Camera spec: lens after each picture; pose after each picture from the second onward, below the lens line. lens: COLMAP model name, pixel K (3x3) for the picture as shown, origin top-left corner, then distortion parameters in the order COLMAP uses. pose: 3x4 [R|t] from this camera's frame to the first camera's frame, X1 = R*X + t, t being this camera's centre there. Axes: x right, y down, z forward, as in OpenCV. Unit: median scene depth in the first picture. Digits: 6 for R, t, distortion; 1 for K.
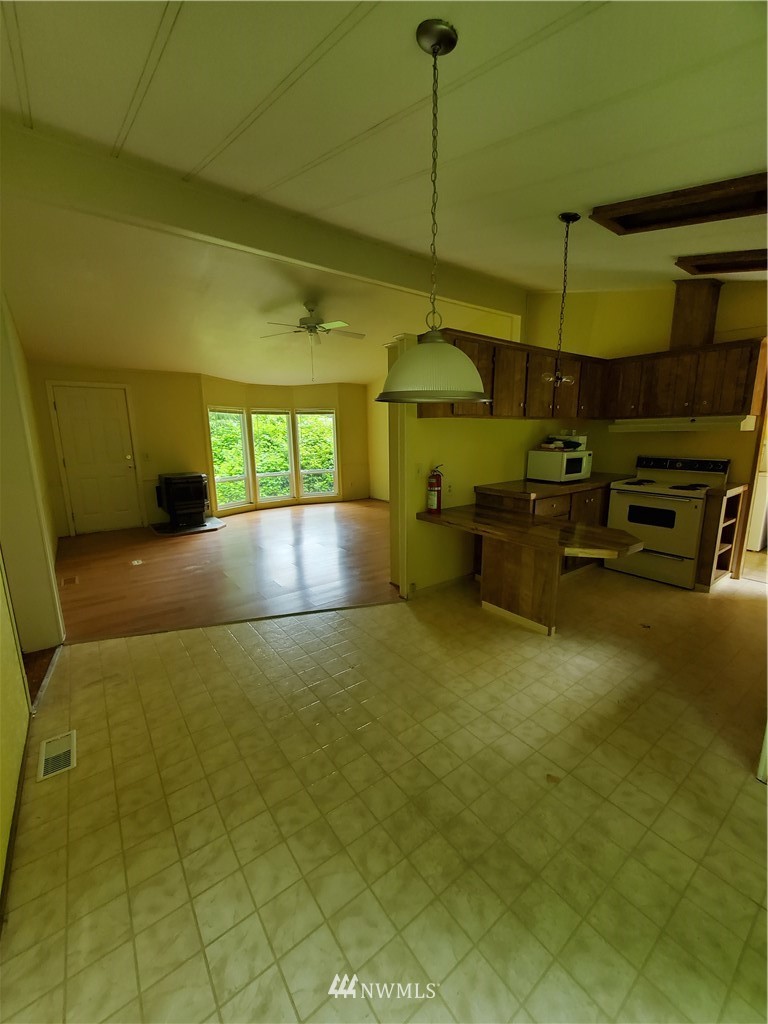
lens RADIAL K [[405.3, 0, 389.1], [0, 405.3, 509.4], [0, 0, 1]] dist [0.010304, -0.000218]
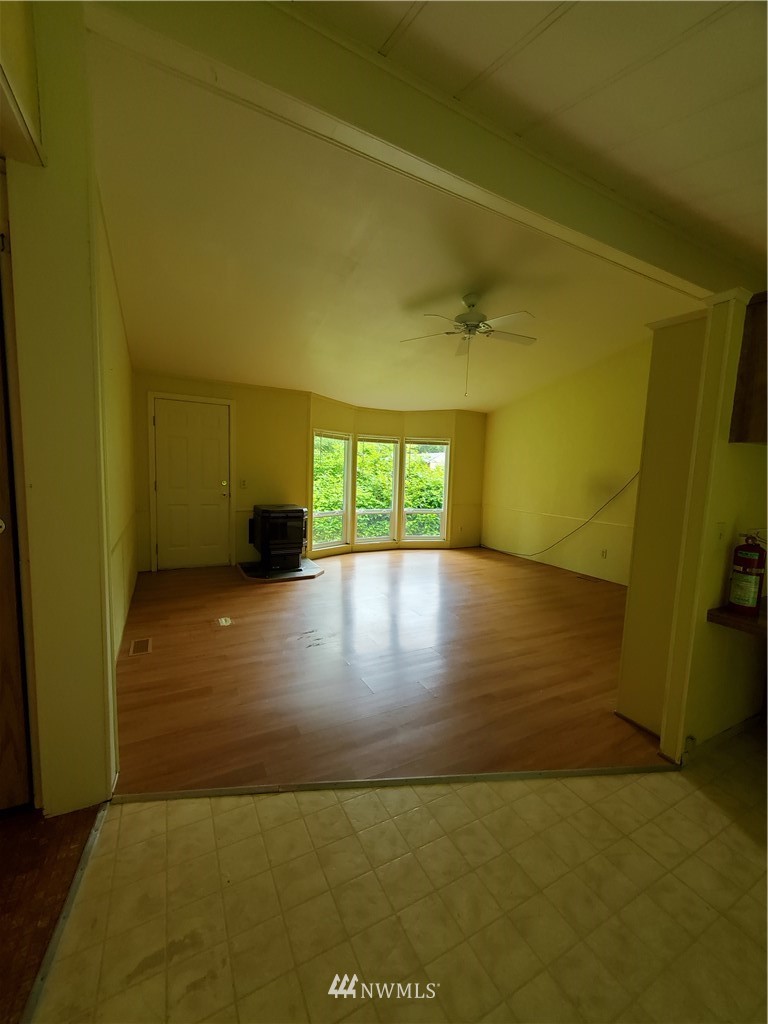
lens RADIAL K [[405.3, 0, 389.1], [0, 405.3, 509.4], [0, 0, 1]] dist [0.010304, -0.000218]
pose [[0.987026, 0.063085, -0.147646, -0.207721], [-0.076209, 0.993464, -0.084982, -0.033798], [0.141320, 0.095131, 0.985382, 0.263643]]
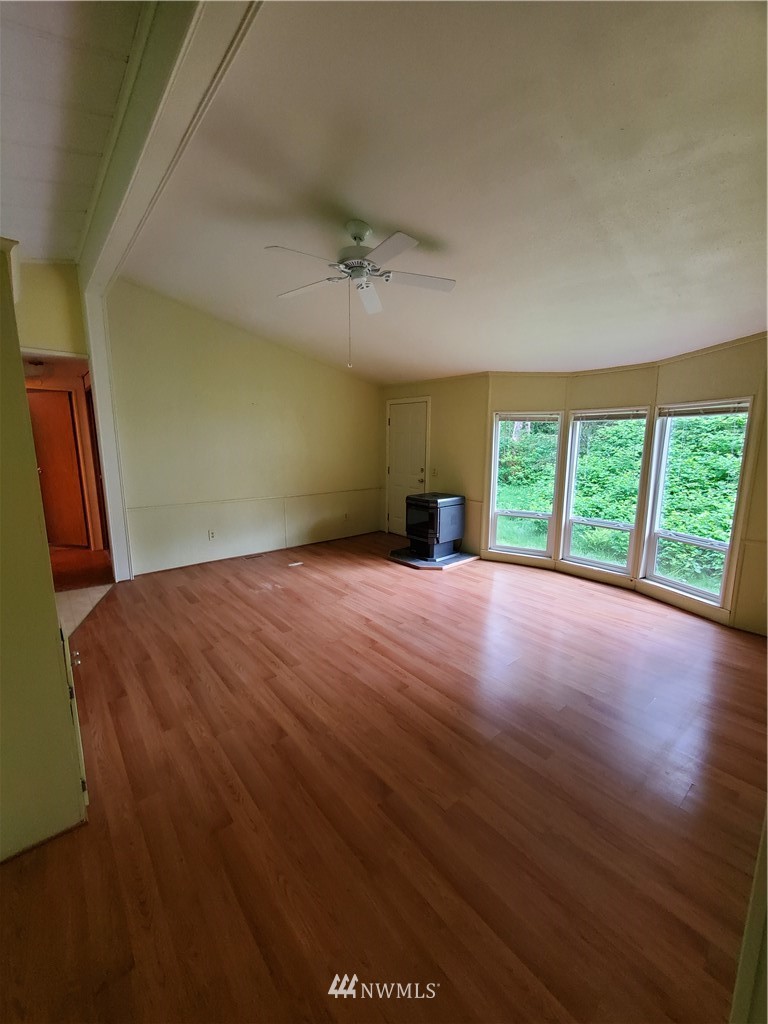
lens RADIAL K [[405.3, 0, 389.1], [0, 405.3, 509.4], [0, 0, 1]] dist [0.010304, -0.000218]
pose [[0.069886, 0.182653, -0.980690, 0.419086], [-0.200172, 0.965666, 0.165590, -0.230249], [0.977265, 0.184735, 0.104049, 1.046407]]
